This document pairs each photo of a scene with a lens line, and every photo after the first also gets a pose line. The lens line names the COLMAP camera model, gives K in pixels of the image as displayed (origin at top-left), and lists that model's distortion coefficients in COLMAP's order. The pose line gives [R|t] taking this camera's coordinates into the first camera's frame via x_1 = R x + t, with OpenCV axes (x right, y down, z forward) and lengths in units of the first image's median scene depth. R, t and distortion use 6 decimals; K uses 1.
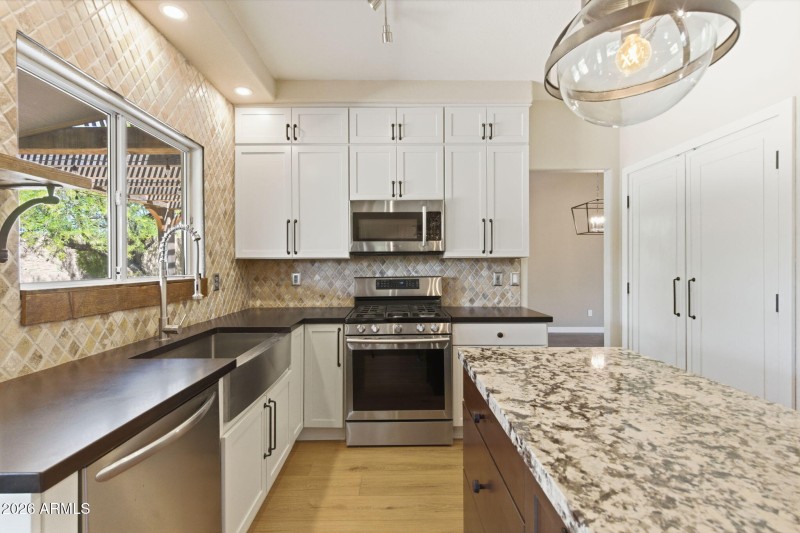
lens RADIAL K [[363.0, 0, 398.1], [0, 363.0, 265.0], [0, 0, 1]] dist [-0.002253, -0.000371]
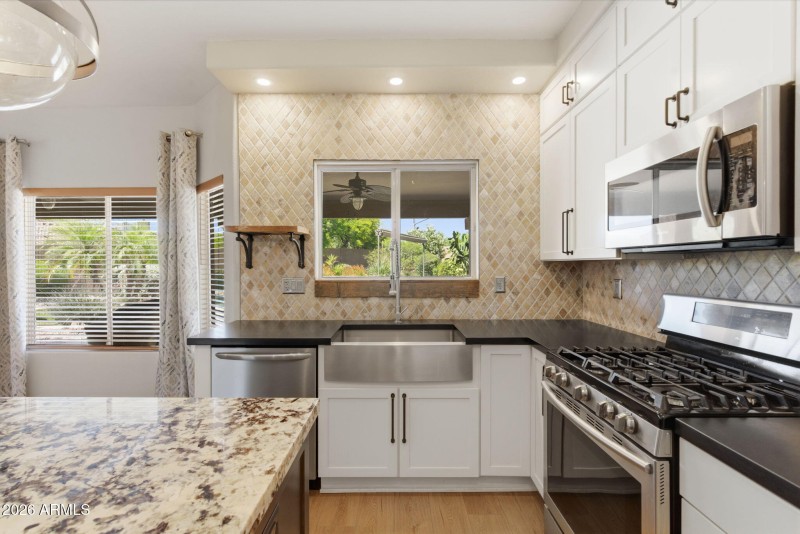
lens RADIAL K [[363.0, 0, 398.1], [0, 363.0, 265.5], [0, 0, 1]] dist [-0.002253, -0.000371]
pose [[-0.011457, 0.009455, -0.999890, 0.968127], [0.001930, 0.999954, 0.009434, -0.031819], [0.999933, -0.001822, -0.011474, 1.328685]]
